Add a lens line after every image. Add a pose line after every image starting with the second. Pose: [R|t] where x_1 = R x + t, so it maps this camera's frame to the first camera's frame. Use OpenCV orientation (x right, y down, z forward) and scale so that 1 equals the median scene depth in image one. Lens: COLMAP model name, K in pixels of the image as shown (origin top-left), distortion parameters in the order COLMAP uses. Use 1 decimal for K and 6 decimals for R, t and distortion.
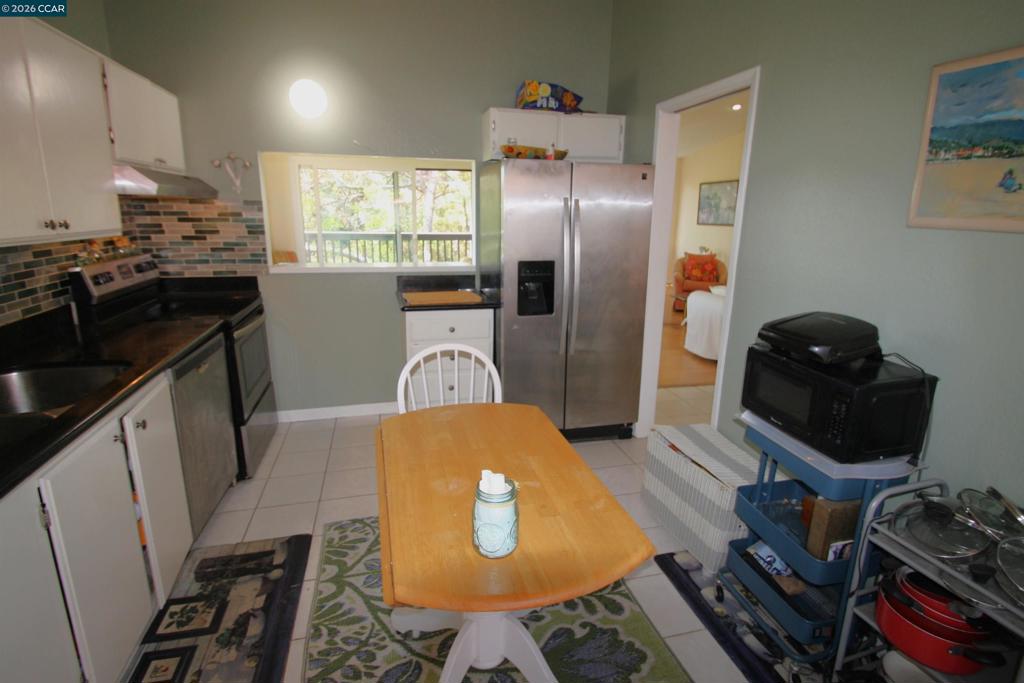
lens RADIAL K [[479.8, 0, 514.6], [0, 479.8, 336.9], [0, 0, 1]] dist [-0.009190, -0.009900]
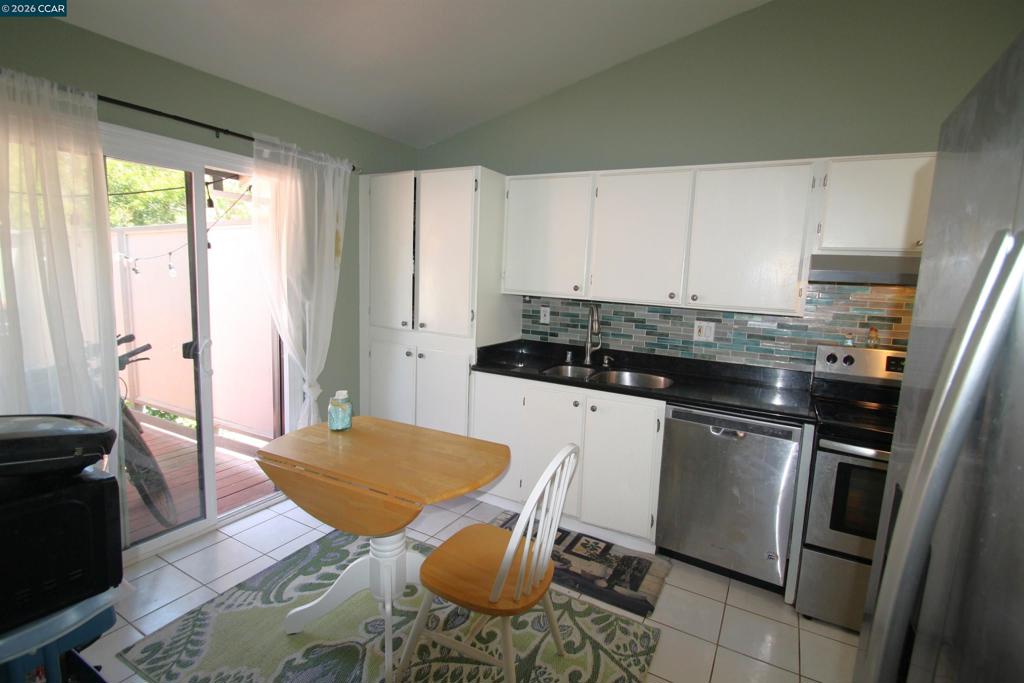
lens RADIAL K [[479.8, 0, 515.2], [0, 479.8, 343.7], [0, 0, 1]] dist [-0.009190, -0.009900]
pose [[-0.694934, 0.050053, -0.717330, 0.326371], [-0.227192, 0.931191, 0.285074, -0.240537], [0.682239, 0.361080, -0.635744, 0.970443]]
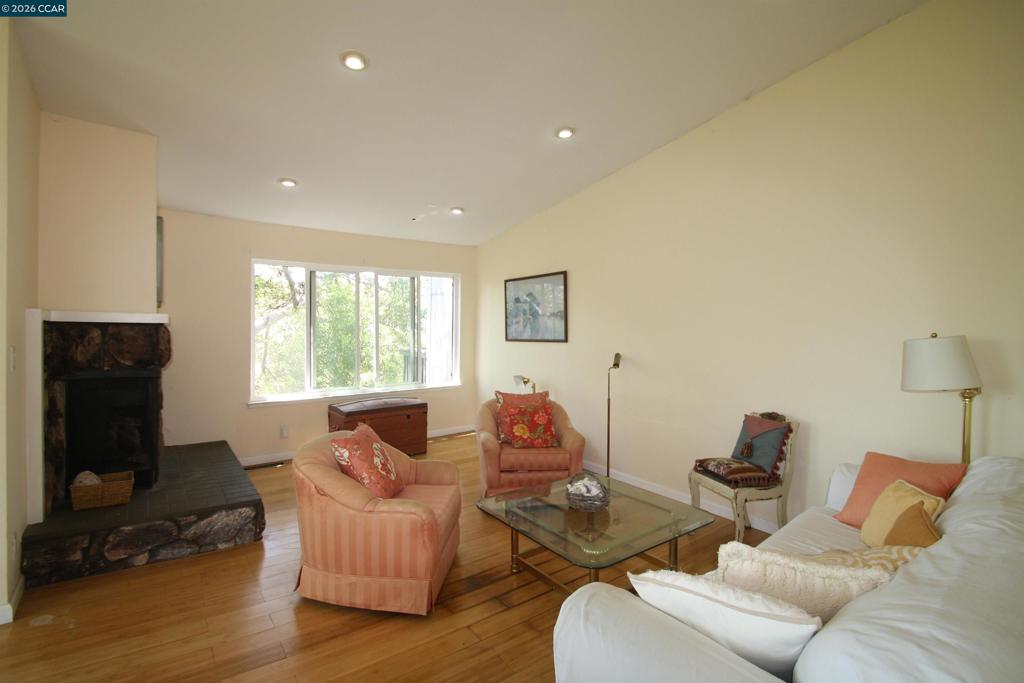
lens RADIAL K [[479.8, 0, 509.2], [0, 479.8, 341.2], [0, 0, 1]] dist [-0.009190, -0.009900]
pose [[0.922990, -0.012563, 0.384618, 0.168680], [0.100858, 0.972427, -0.210272, -0.120834], [-0.371371, 0.232870, 0.898807, 0.514554]]
